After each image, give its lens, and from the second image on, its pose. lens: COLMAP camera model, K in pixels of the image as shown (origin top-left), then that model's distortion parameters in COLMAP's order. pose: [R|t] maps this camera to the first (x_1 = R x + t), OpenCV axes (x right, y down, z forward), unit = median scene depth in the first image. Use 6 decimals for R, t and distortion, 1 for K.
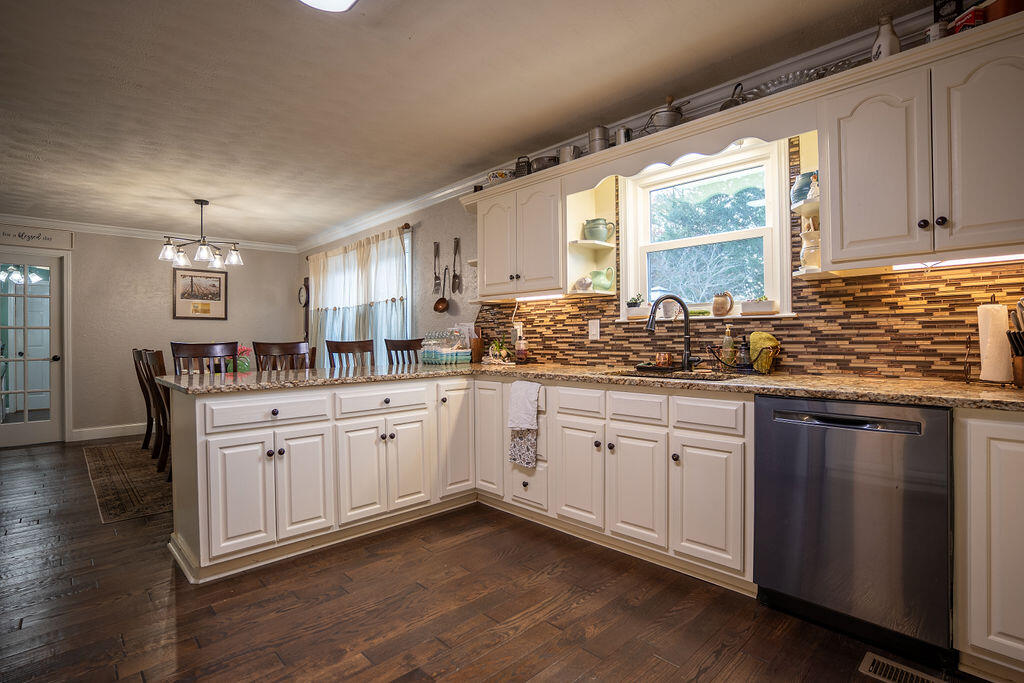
lens RADIAL K [[508.4, 0, 511.6], [0, 508.4, 339.0], [0, 0, 1]] dist [-0.093656, 0.043022]
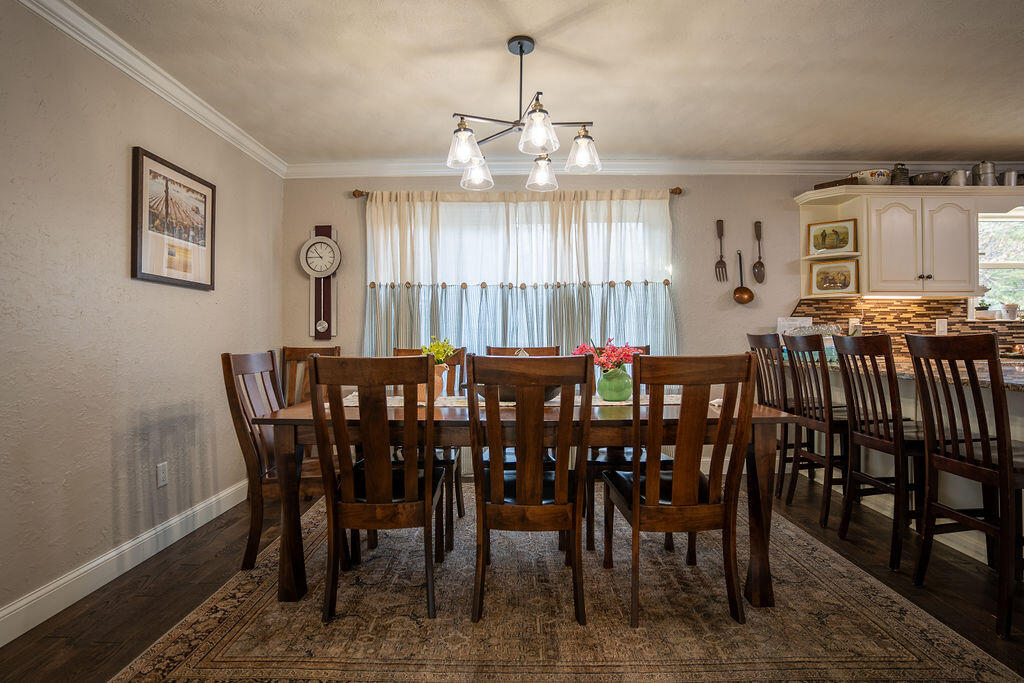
lens RADIAL K [[508.4, 0, 511.6], [0, 508.4, 339.0], [0, 0, 1]] dist [-0.093656, 0.043022]
pose [[0.694298, 0.005480, 0.719666, -1.426890], [-0.001233, 0.999979, -0.006426, 0.019466], [-0.719686, 0.003574, 0.694290, 0.966094]]
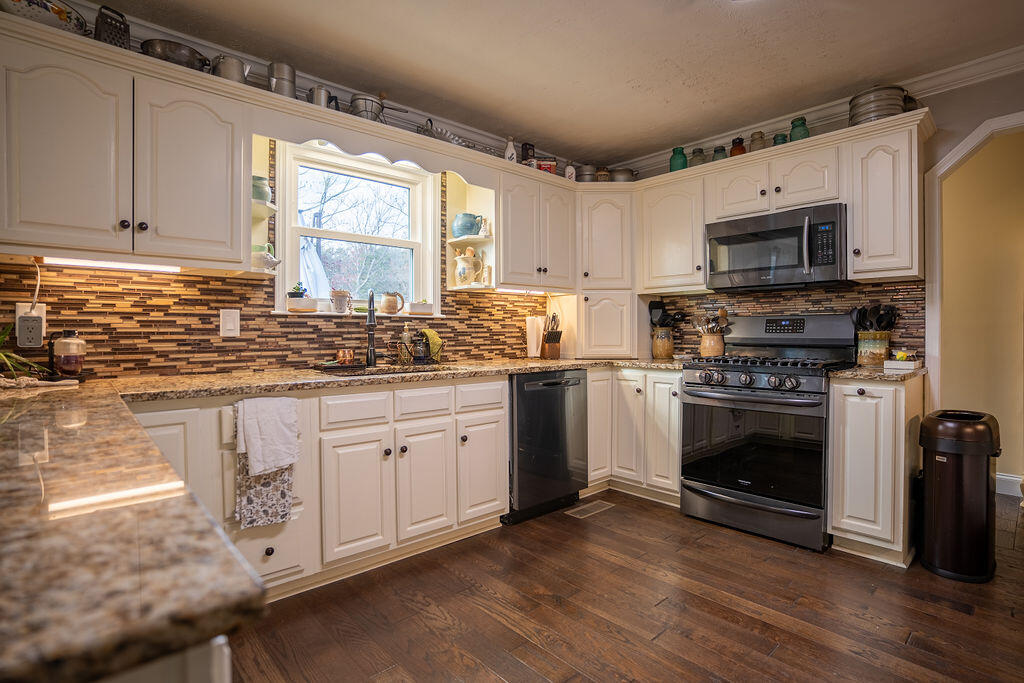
lens RADIAL K [[508.4, 0, 511.6], [0, 508.4, 339.0], [0, 0, 1]] dist [-0.093656, 0.043022]
pose [[0.008908, -0.005095, 0.999947, -0.563935], [0.004356, 0.999978, 0.005057, 0.003347], [-0.999951, 0.004311, 0.008930, 0.607803]]
